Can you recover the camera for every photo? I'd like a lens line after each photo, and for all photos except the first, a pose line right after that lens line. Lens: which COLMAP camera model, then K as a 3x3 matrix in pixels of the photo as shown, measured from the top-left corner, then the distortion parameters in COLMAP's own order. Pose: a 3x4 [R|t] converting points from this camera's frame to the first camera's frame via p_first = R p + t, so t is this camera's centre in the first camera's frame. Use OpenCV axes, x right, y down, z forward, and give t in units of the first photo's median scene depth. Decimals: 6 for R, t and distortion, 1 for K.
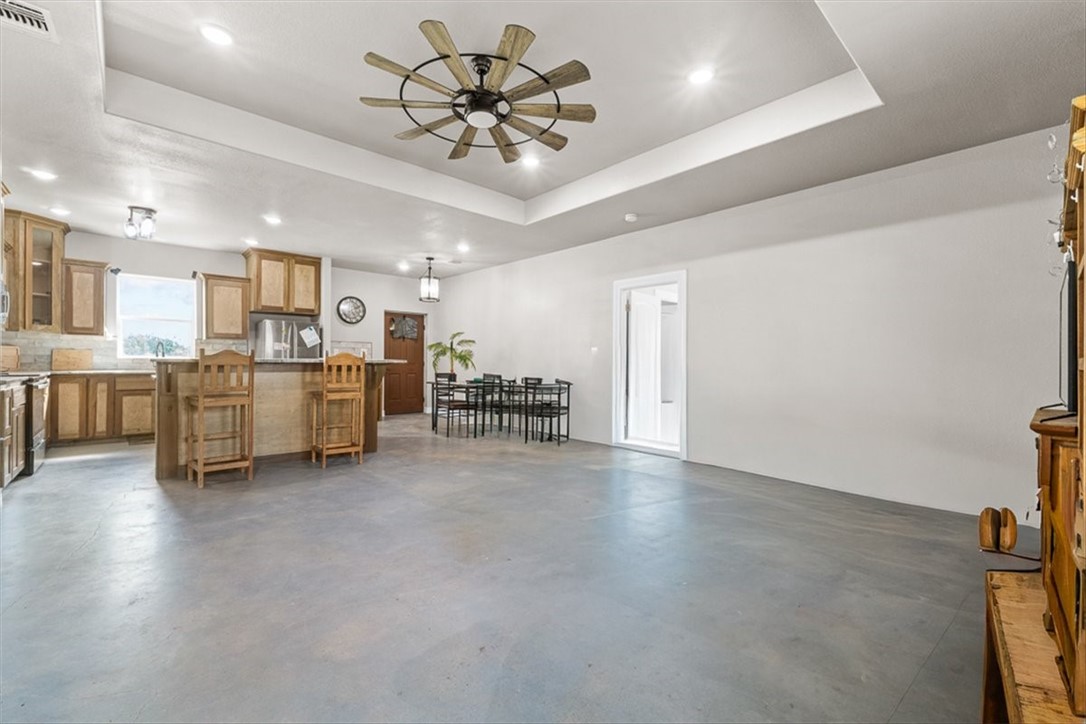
lens RADIAL K [[462.1, 0, 549.4], [0, 462.1, 365.1], [0, 0, 1]] dist [0.004553, 0.000728]
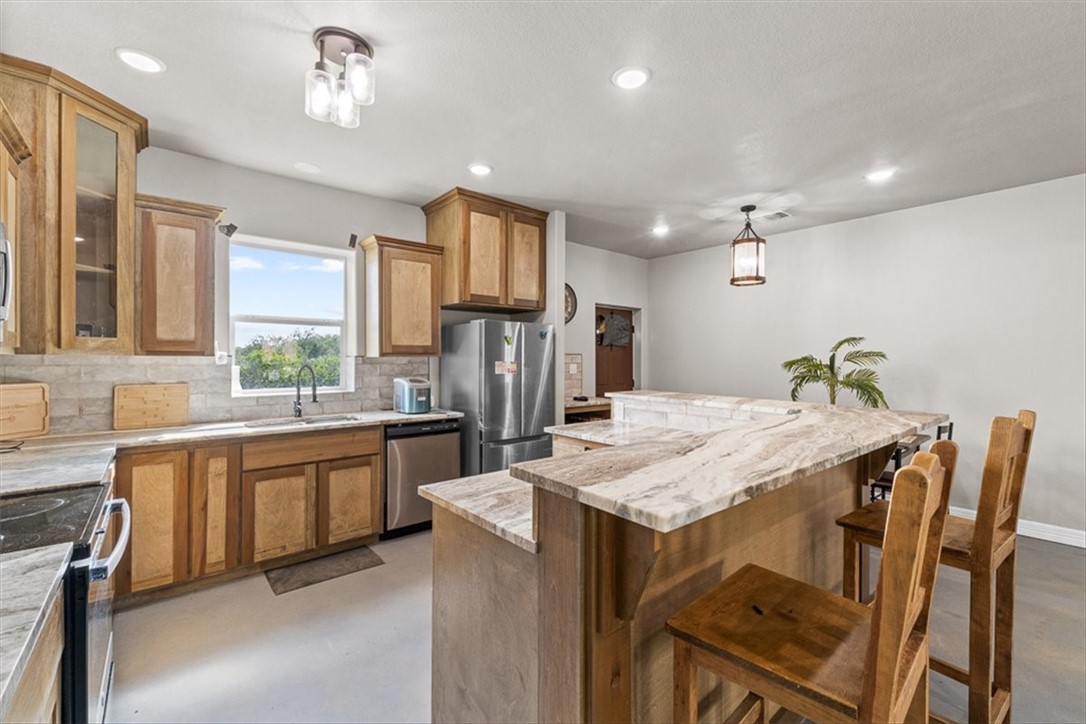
lens RADIAL K [[449.1, 0, 540.2], [0, 449.1, 358.9], [0, 0, 1]] dist [0.003180, 0.000219]
pose [[0.999508, -0.013262, -0.028412, -0.608049], [0.012985, 0.999867, -0.009914, -0.051958], [0.028540, 0.009541, 0.999547, 0.540039]]
